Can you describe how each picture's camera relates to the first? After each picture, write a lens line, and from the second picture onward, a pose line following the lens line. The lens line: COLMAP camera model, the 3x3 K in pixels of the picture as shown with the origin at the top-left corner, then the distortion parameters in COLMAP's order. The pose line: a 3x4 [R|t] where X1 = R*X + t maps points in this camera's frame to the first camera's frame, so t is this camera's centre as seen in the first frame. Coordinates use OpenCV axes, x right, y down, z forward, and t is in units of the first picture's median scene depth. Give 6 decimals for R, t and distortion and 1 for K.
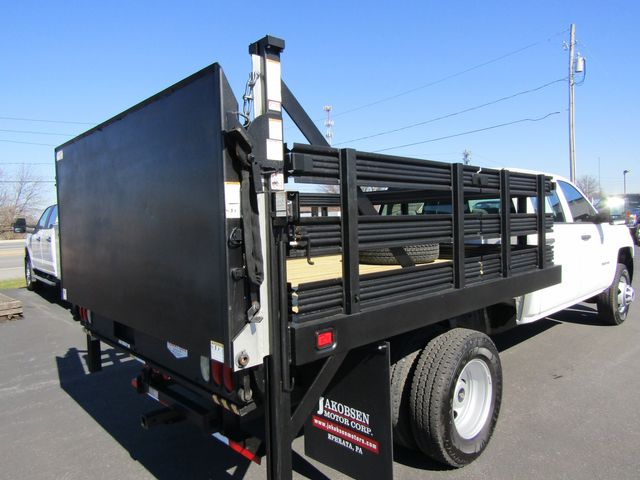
lens RADIAL K [[455.0, 0, 320.0], [0, 455.0, 240.0], [0, 0, 1]] dist [-0.007891, 0.001179]
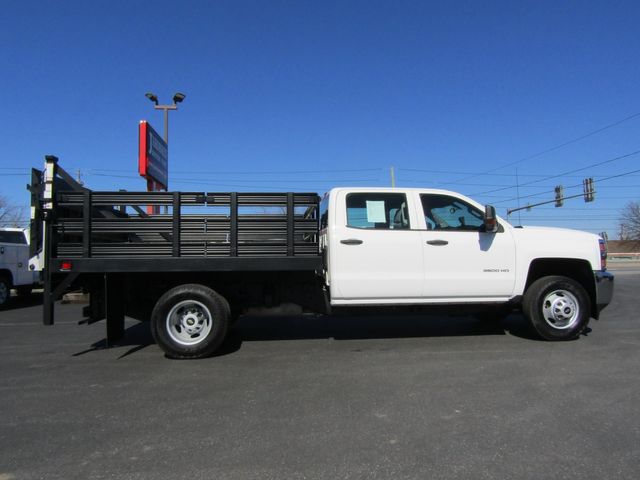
lens RADIAL K [[455.0, 0, 320.0], [0, 455.0, 240.0], [0, 0, 1]] dist [-0.007891, 0.001179]
pose [[0.792851, -0.008585, -0.609355, 2.235843], [-0.038724, 0.997170, -0.064434, 0.151940], [0.608184, 0.074684, 0.790275, -0.134621]]
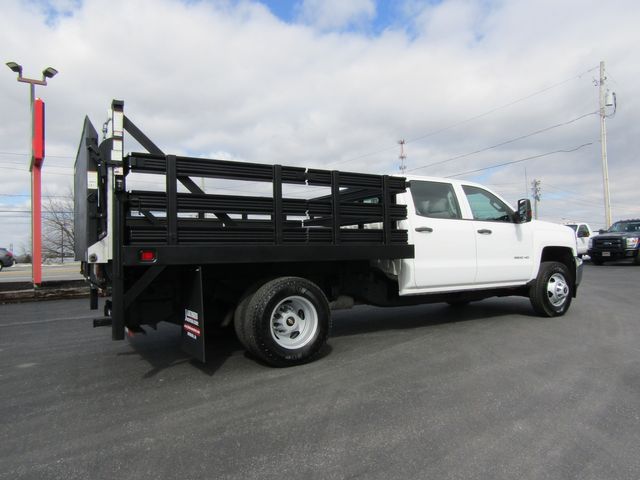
lens RADIAL K [[455.0, 0, 320.0], [0, 455.0, 240.0], [0, 0, 1]] dist [-0.007891, 0.001179]
pose [[0.976055, 0.002487, -0.217508, 0.910972], [-0.017190, 0.997689, -0.065732, 0.217965], [0.216842, 0.067898, 0.973843, -0.545862]]
